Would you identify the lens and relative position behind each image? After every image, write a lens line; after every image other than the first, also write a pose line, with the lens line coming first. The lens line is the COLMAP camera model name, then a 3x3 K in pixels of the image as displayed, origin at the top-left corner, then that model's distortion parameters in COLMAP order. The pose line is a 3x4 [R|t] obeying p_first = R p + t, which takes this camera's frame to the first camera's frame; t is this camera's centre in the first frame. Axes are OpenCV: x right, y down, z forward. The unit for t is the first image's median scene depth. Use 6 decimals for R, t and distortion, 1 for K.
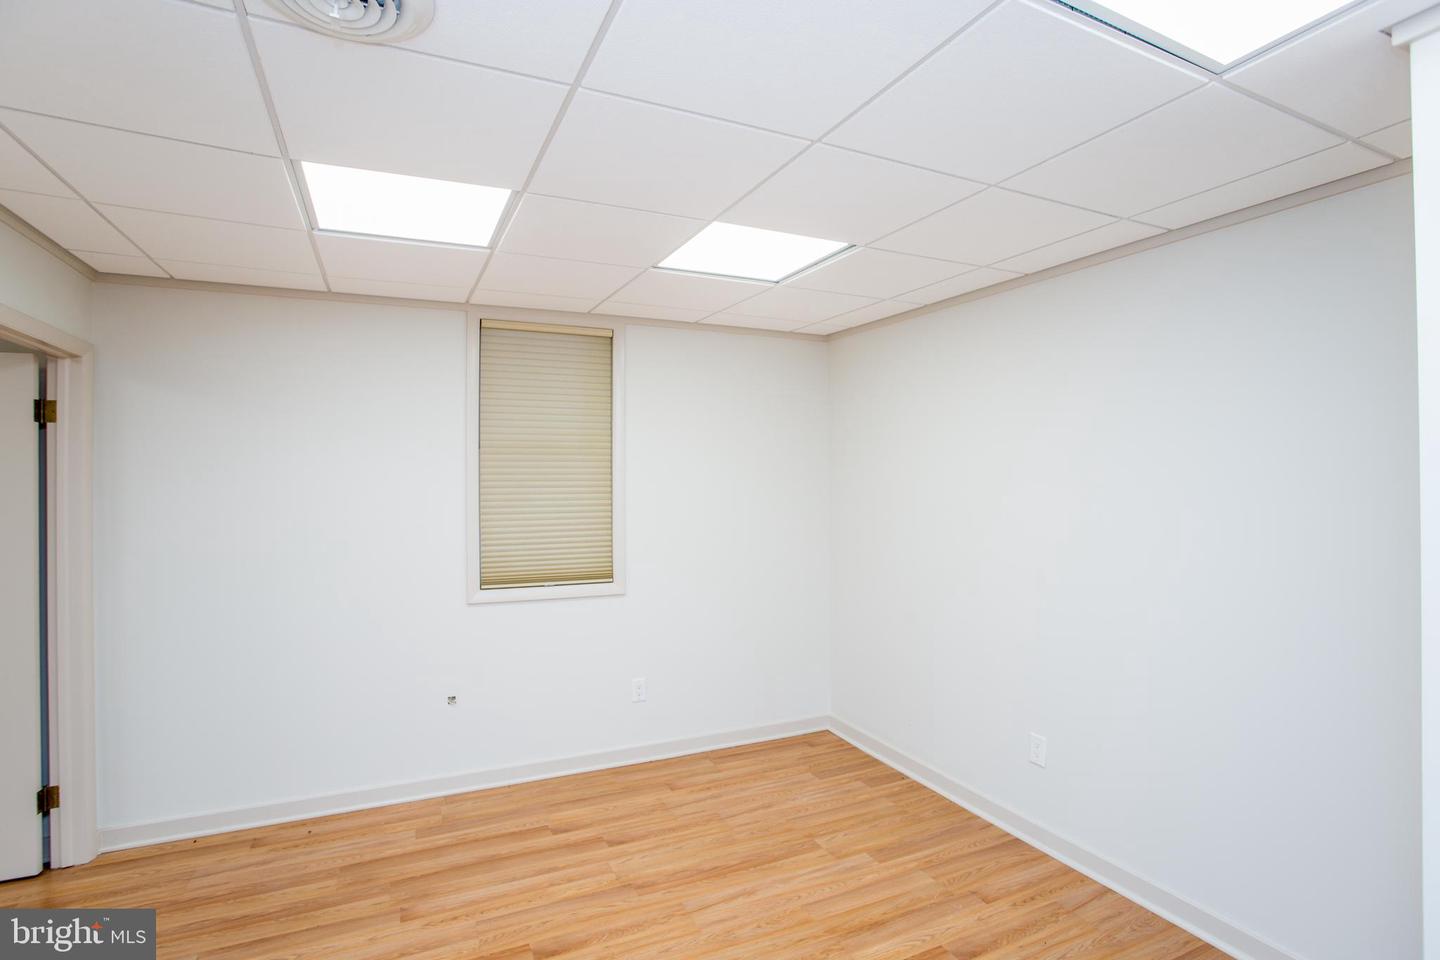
lens RADIAL K [[695.6, 0, 717.1], [0, 695.6, 471.5], [0, 0, 1]] dist [-0.073336, 0.026358]
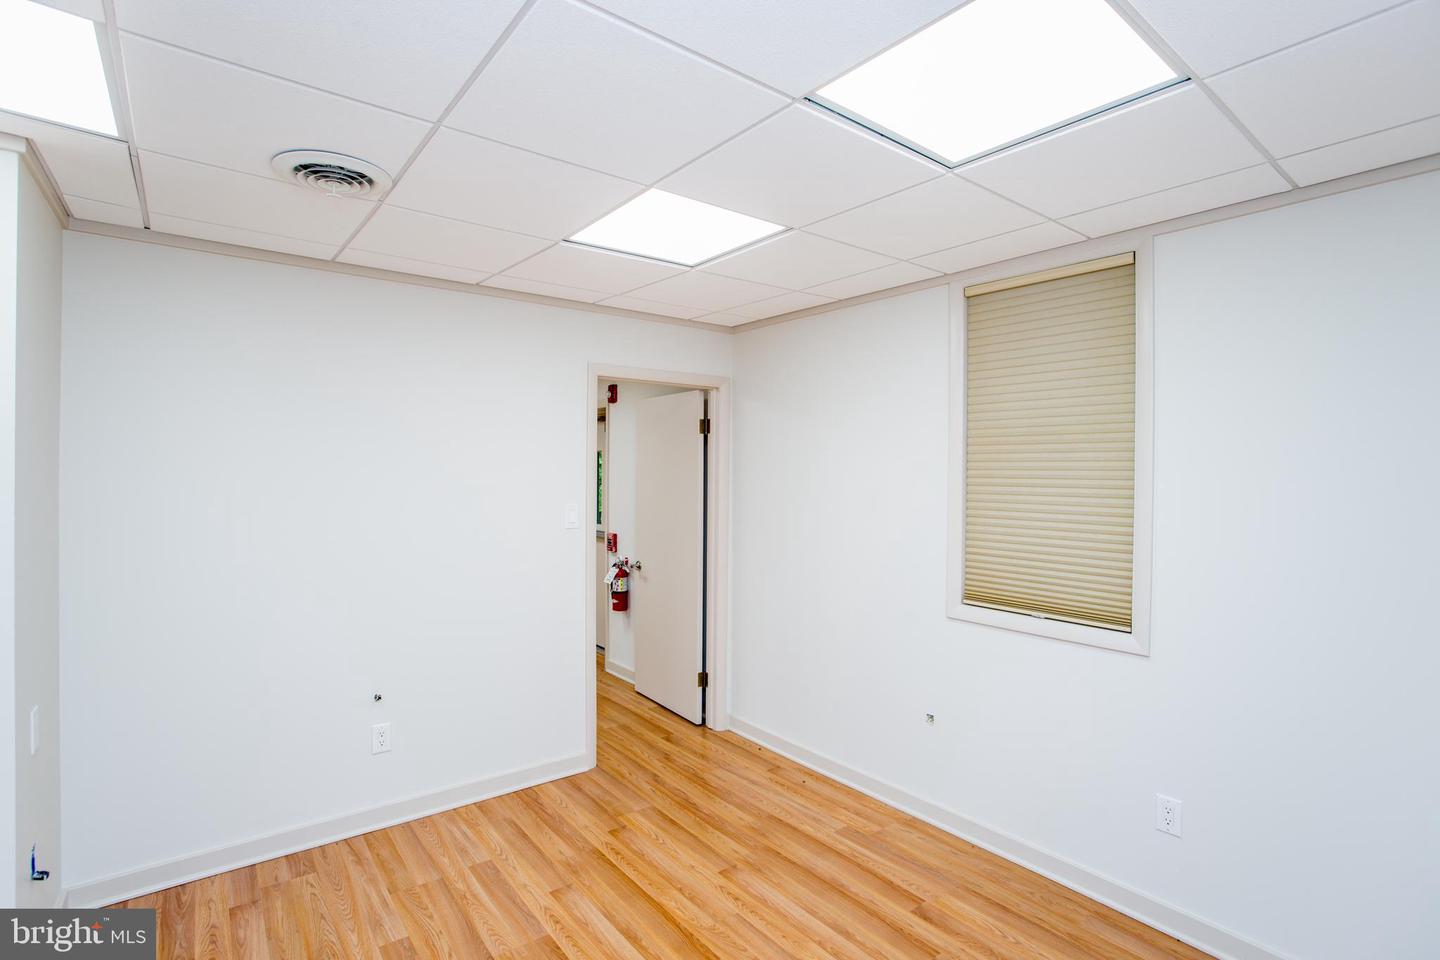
lens RADIAL K [[695.6, 0, 717.1], [0, 695.6, 471.5], [0, 0, 1]] dist [-0.073336, 0.026358]
pose [[0.216945, 0.005122, -0.976170, 0.522473], [-0.001826, 0.999987, 0.004841, 0.003892], [0.976182, 0.000732, 0.216951, 0.632584]]
